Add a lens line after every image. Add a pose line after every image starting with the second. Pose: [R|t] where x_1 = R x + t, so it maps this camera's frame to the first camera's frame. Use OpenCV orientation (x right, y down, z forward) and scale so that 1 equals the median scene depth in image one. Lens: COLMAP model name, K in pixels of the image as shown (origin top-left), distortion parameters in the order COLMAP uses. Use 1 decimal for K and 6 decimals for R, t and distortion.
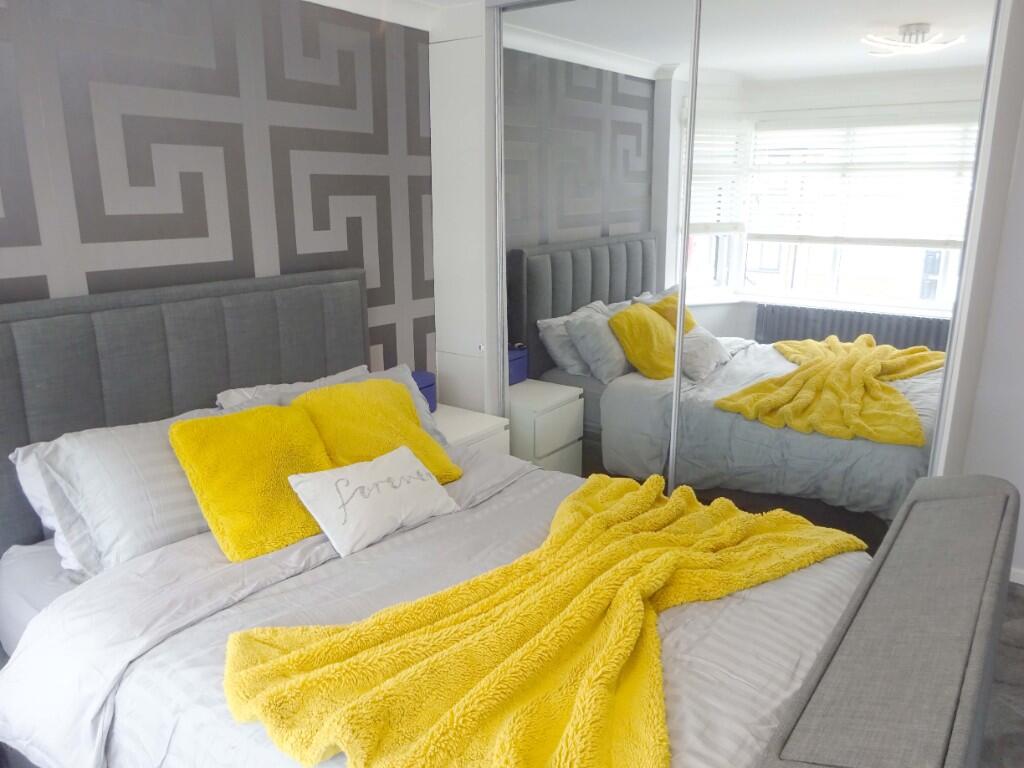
lens RADIAL K [[748.4, 0, 512.0], [0, 748.4, 384.0], [0, 0, 1]] dist [-0.011207, -0.004828]
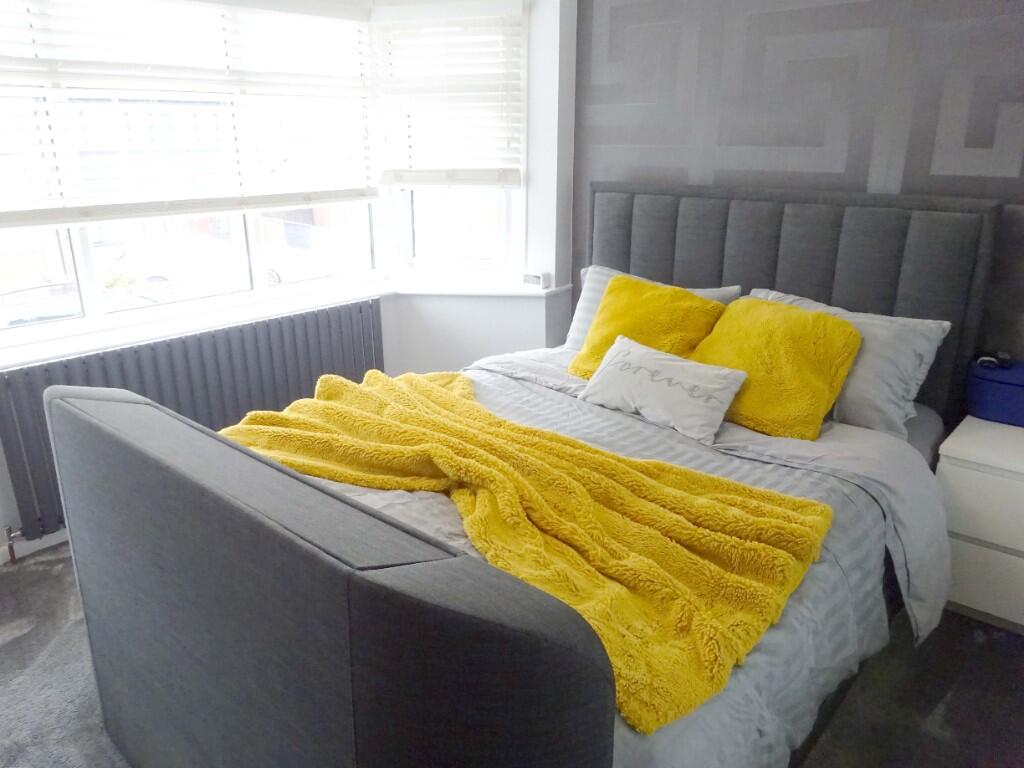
lens RADIAL K [[748.4, 0, 512.0], [0, 748.4, 384.0], [0, 0, 1]] dist [-0.011207, -0.004828]
pose [[-0.078030, 0.331763, -0.940130, 0.817368], [-0.235084, 0.910290, 0.340745, -0.166899], [0.968838, 0.247597, 0.006962, 0.731818]]
